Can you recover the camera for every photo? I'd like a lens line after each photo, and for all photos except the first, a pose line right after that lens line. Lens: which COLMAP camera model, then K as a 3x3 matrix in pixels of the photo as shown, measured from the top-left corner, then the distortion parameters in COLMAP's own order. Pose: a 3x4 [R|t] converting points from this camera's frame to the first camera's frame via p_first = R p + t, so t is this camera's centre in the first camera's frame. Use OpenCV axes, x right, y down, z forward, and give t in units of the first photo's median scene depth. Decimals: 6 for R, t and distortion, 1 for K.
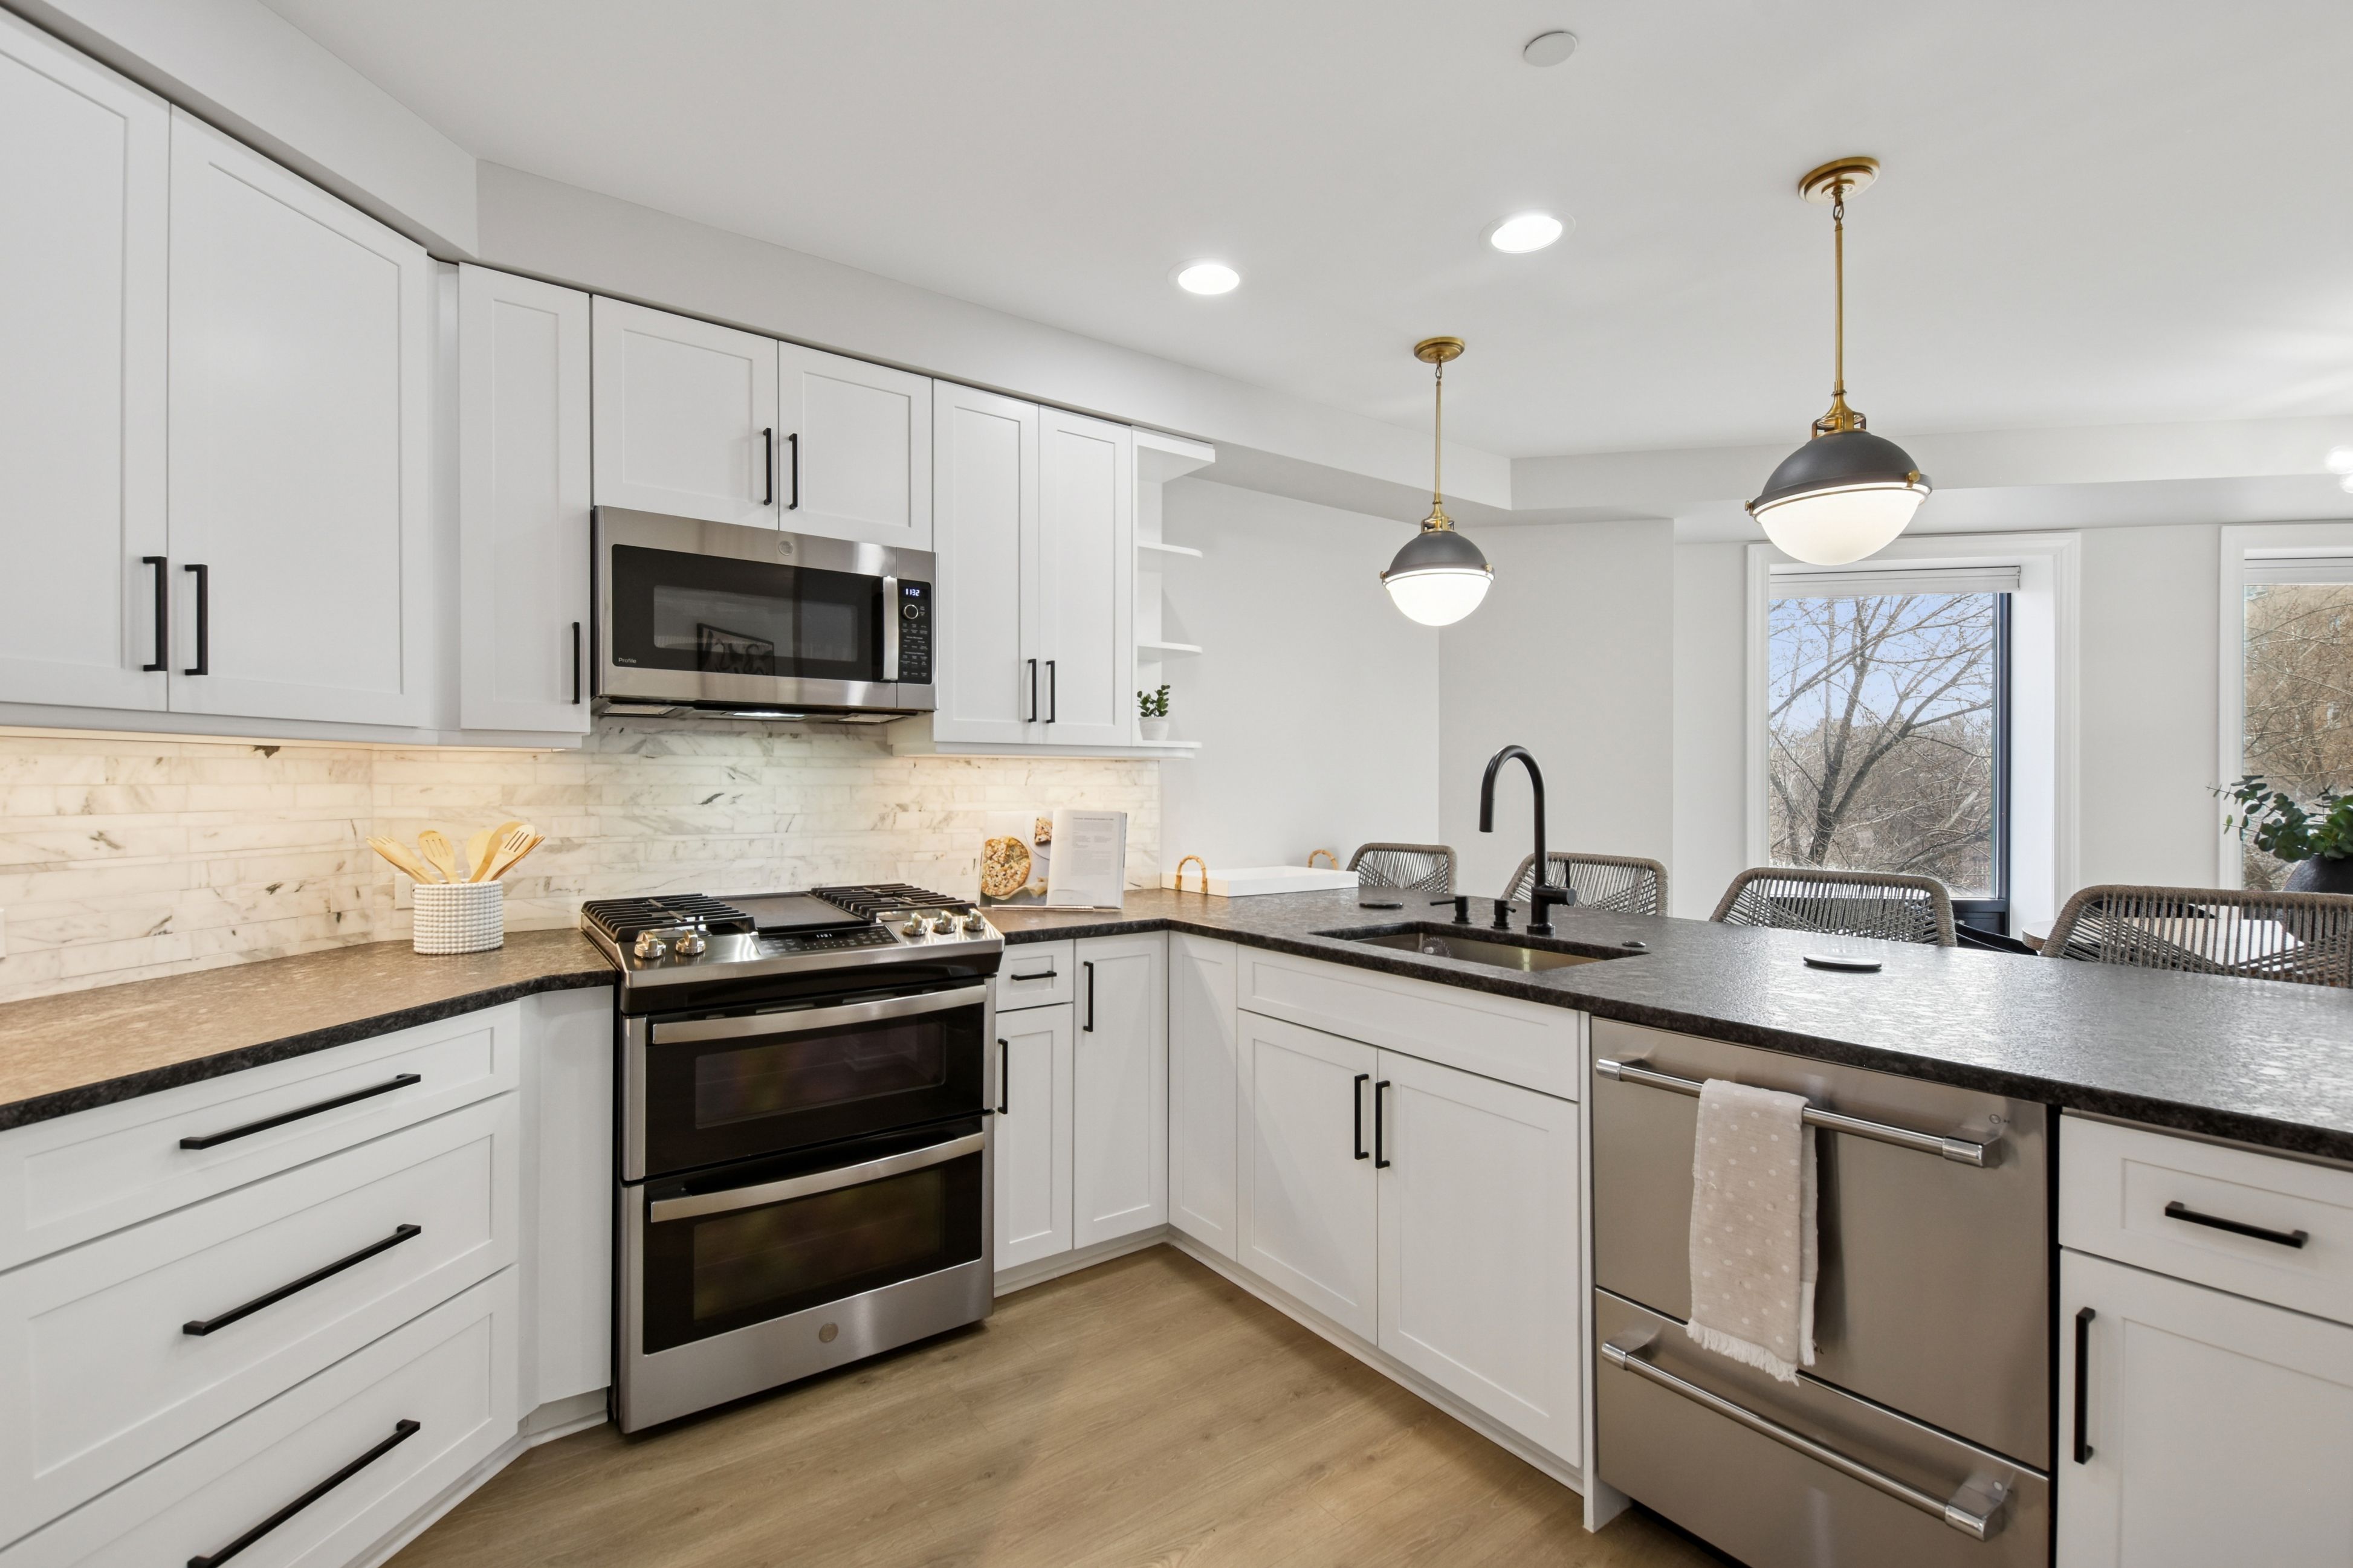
lens RADIAL K [[1047.4, 0, 1173.2], [0, 1047.4, 792.2], [0, 0, 1]] dist [0.017839, -0.008638]
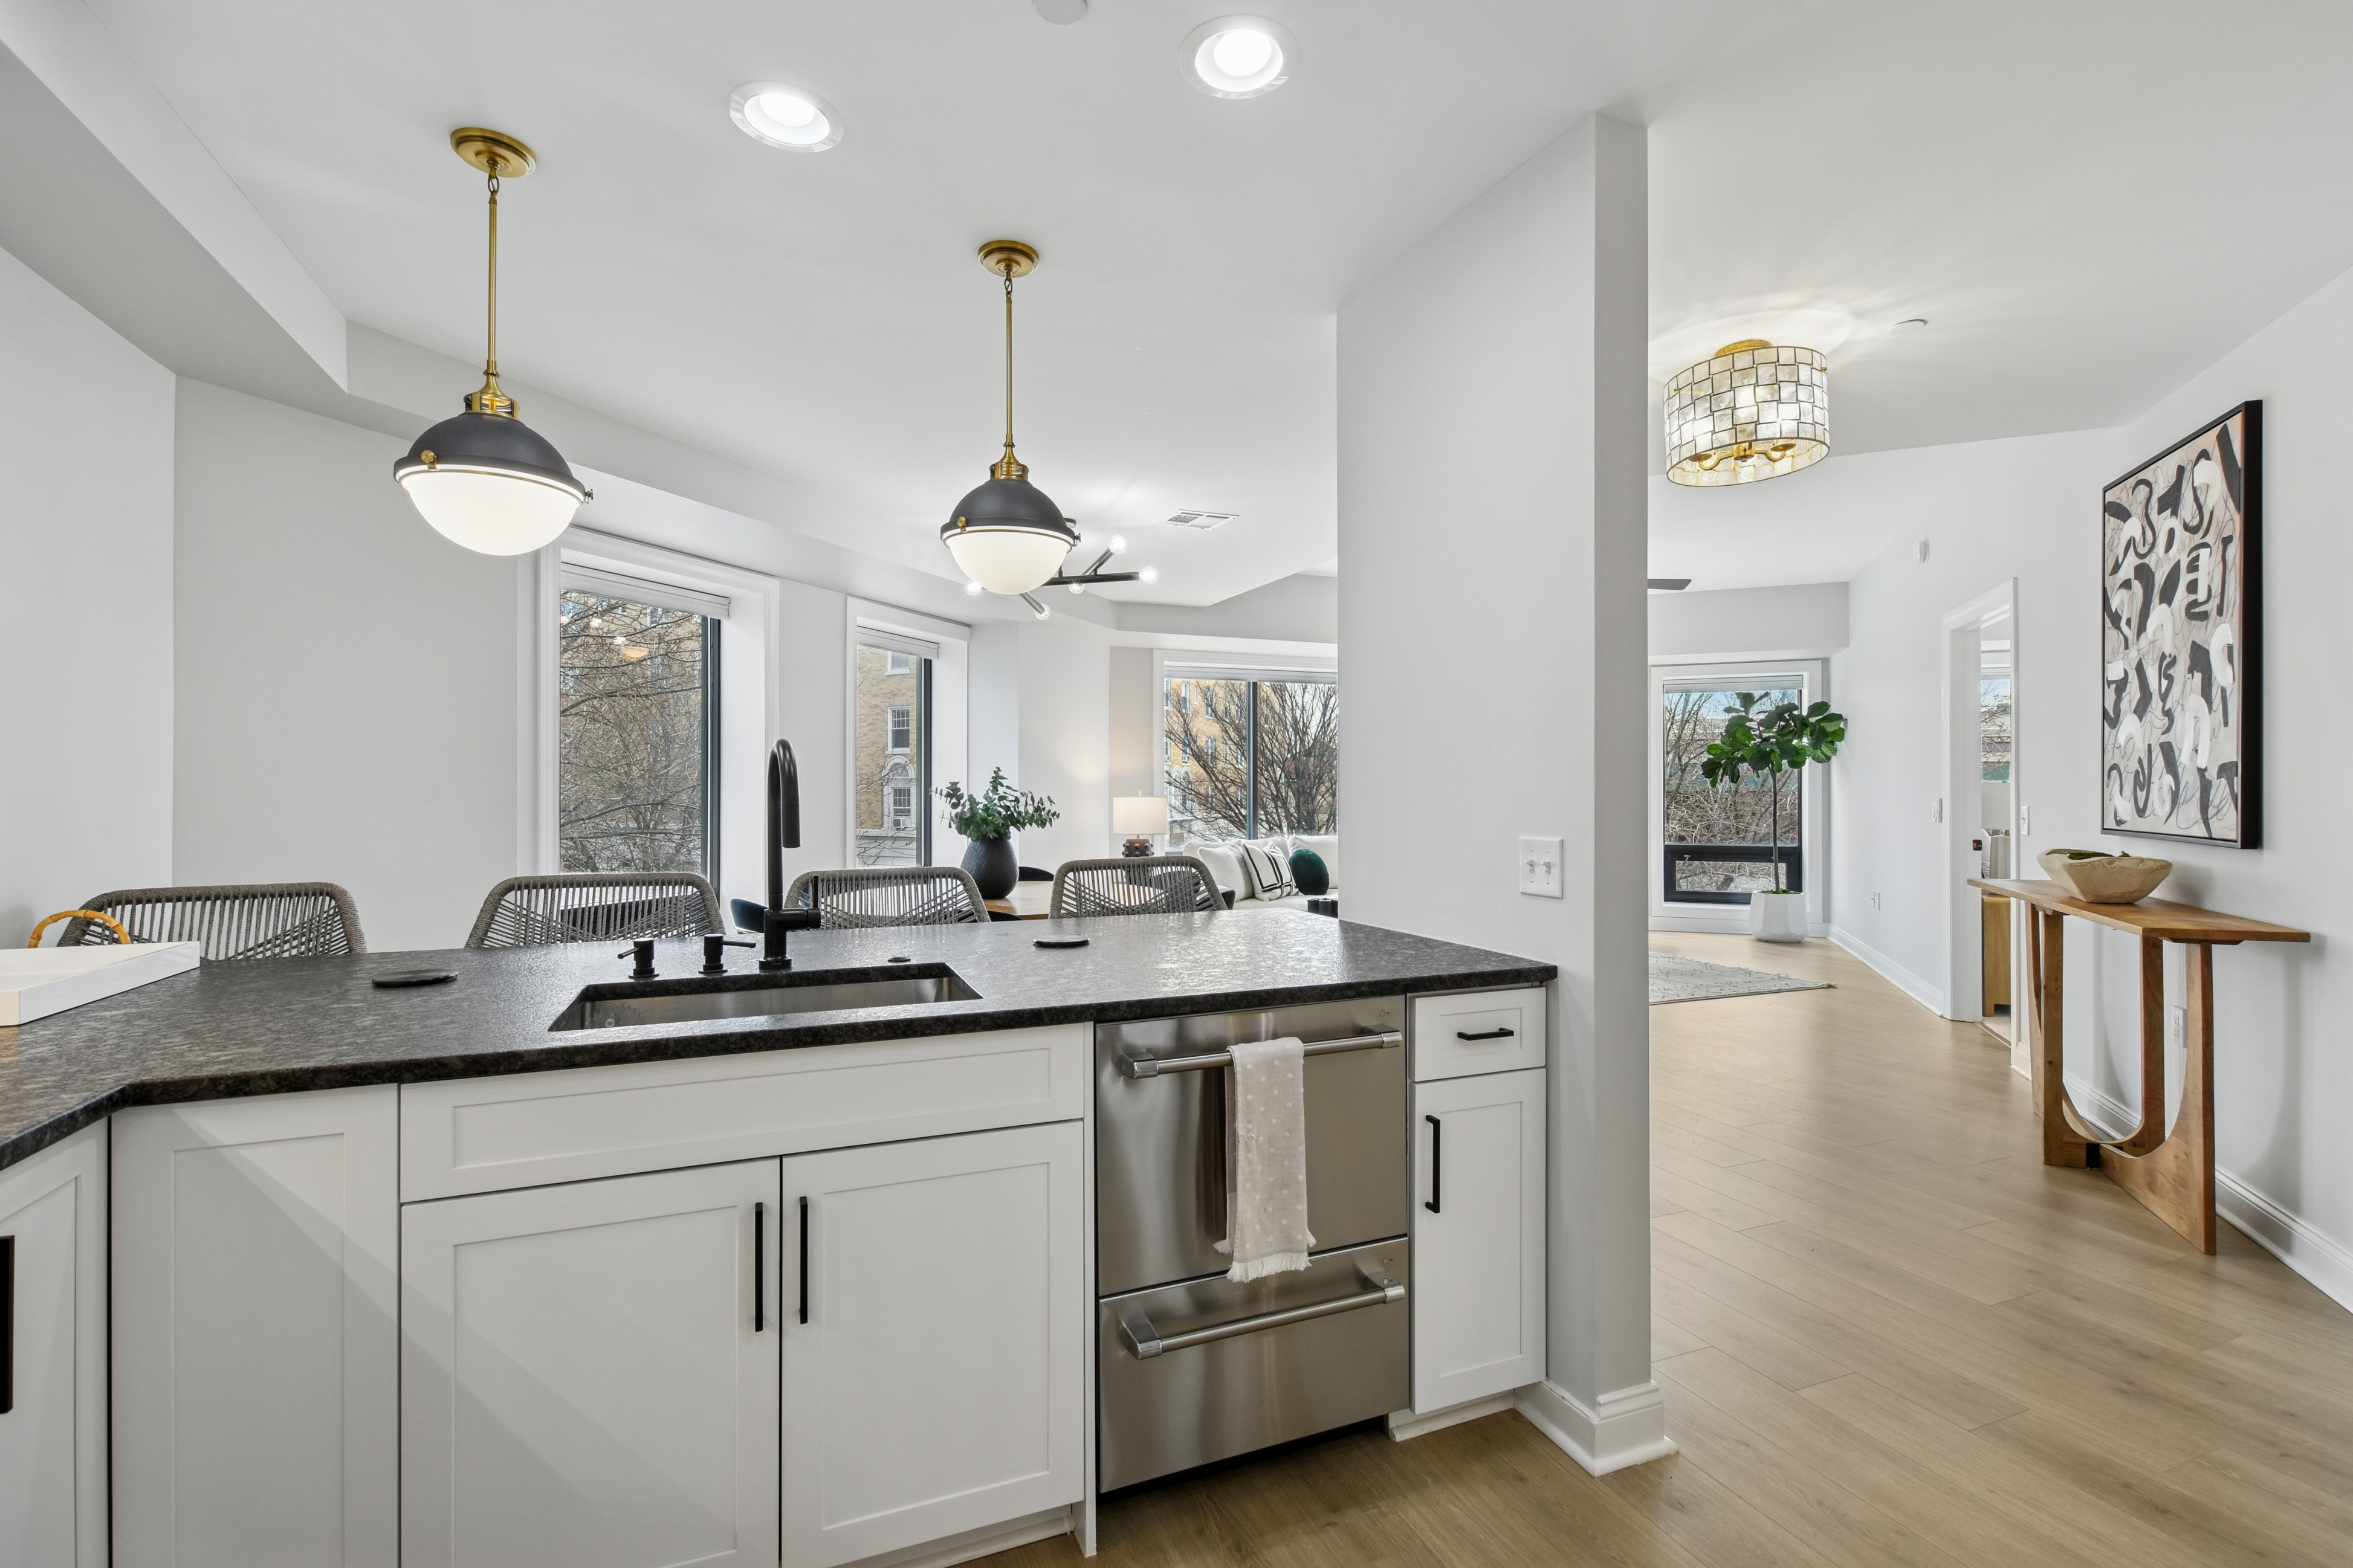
lens RADIAL K [[1047.4, 0, 1173.2], [0, 1047.4, 792.2], [0, 0, 1]] dist [0.017839, -0.008638]
pose [[0.223882, -0.003899, 0.974608, -0.380189], [0.006700, 0.999975, 0.002461, -0.003705], [-0.974593, 0.005979, 0.223903, 0.502401]]
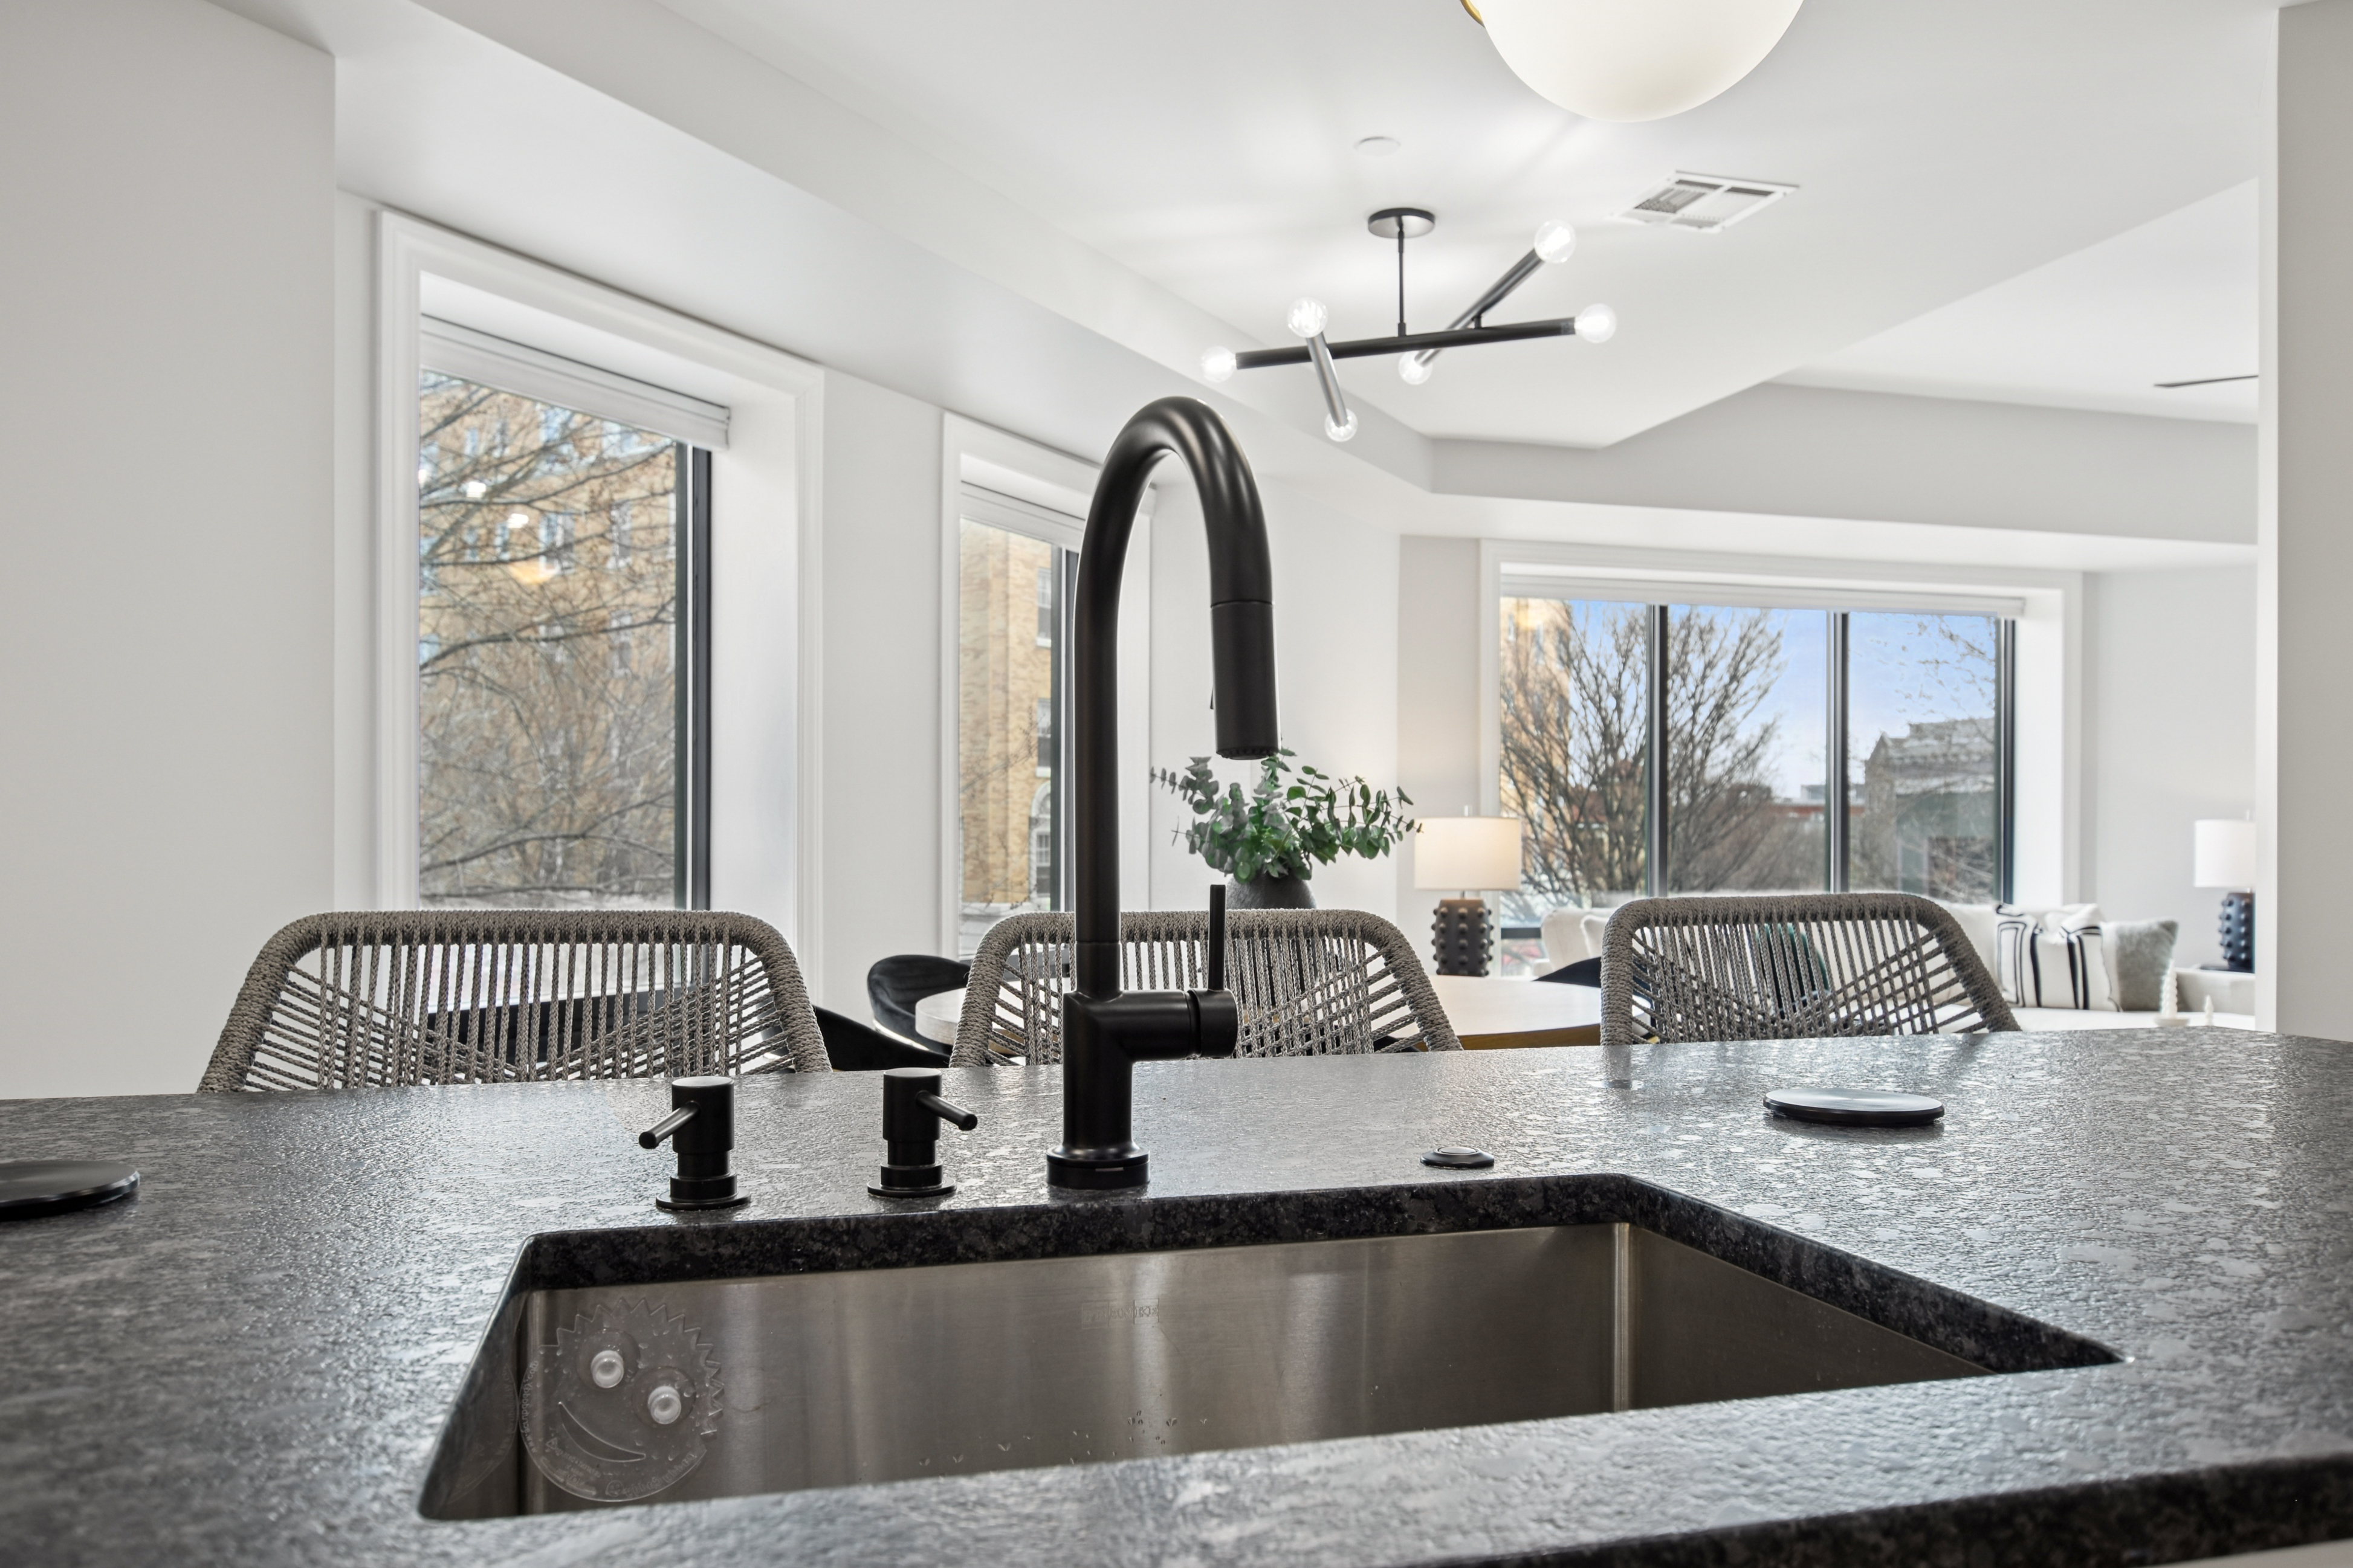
lens RADIAL K [[1729.0, 0, 1168.3], [0, 1729.0, 858.9], [0, 0, 1]] dist [-0.005873, -0.002453]
pose [[0.332364, -0.009379, 0.943105, -0.038794], [0.003214, 0.999956, 0.008812, 0.051488], [-0.943146, 0.000102, 0.332379, 0.832814]]
